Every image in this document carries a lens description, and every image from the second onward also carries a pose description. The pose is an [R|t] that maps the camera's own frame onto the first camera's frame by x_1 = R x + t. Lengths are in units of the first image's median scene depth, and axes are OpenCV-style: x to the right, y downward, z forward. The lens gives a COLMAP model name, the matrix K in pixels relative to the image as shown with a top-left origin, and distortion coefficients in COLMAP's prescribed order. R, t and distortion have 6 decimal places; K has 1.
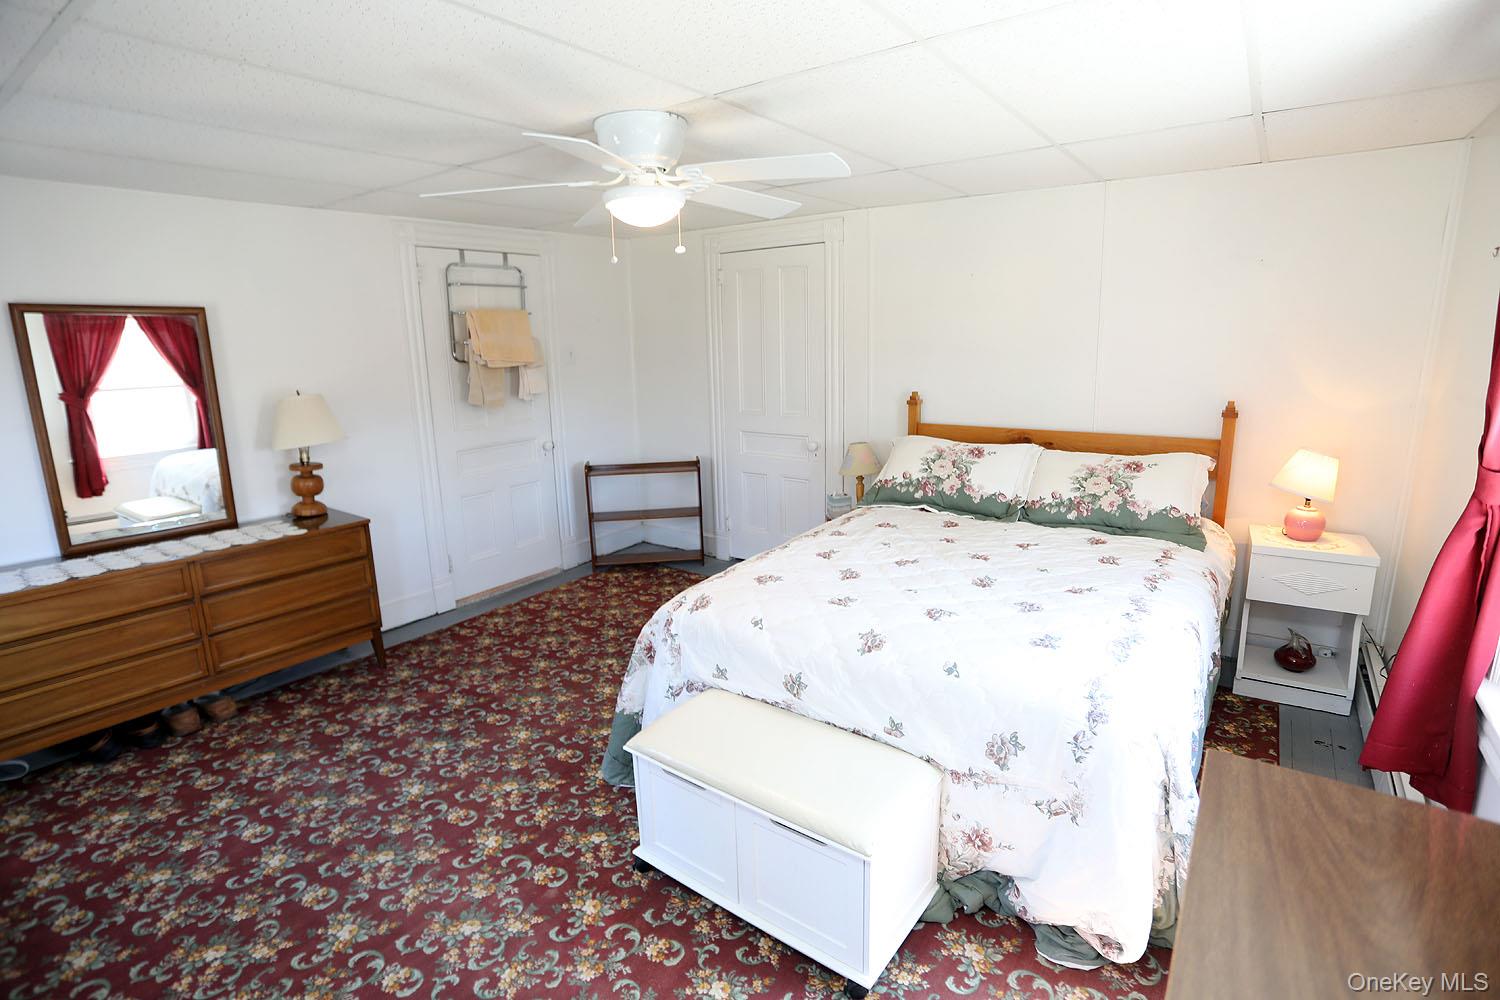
lens RADIAL K [[719.3, 0, 751.9], [0, 719.3, 479.5], [0, 0, 1]] dist [-0.057268, 0.018669]
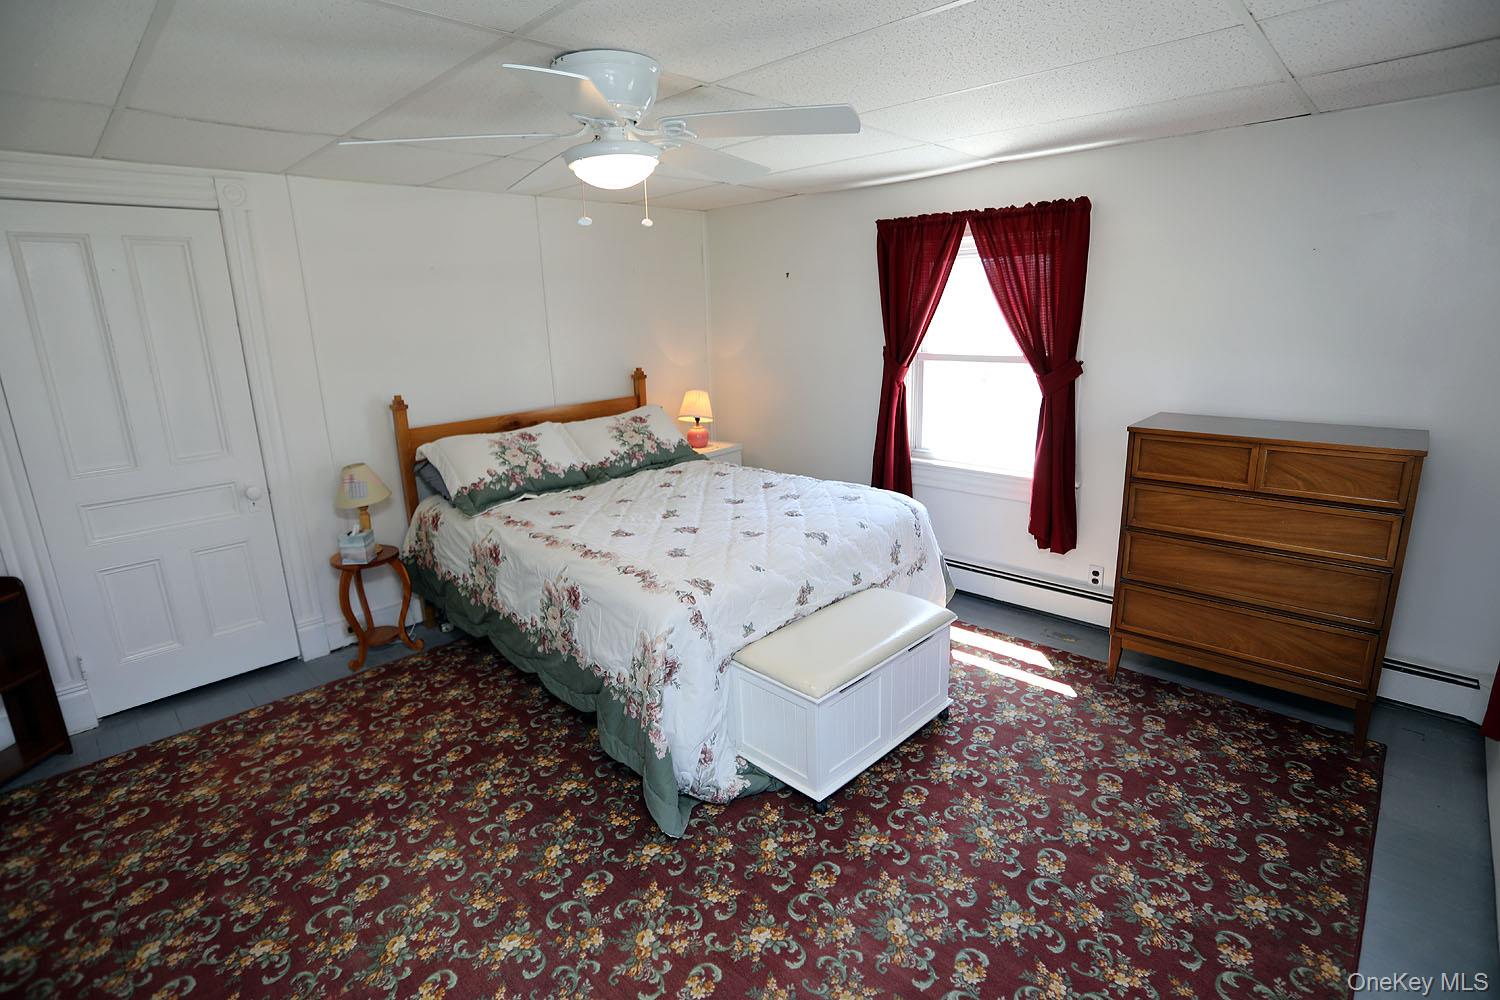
lens RADIAL K [[724.1, 0, 756.0], [0, 724.1, 488.6], [0, 0, 1]] dist [-0.076677, 0.031566]
pose [[0.141557, -0.216507, 0.965964, -1.190434], [0.227824, 0.956722, 0.181050, -0.139487], [-0.963357, 0.194441, 0.184757, 0.869445]]
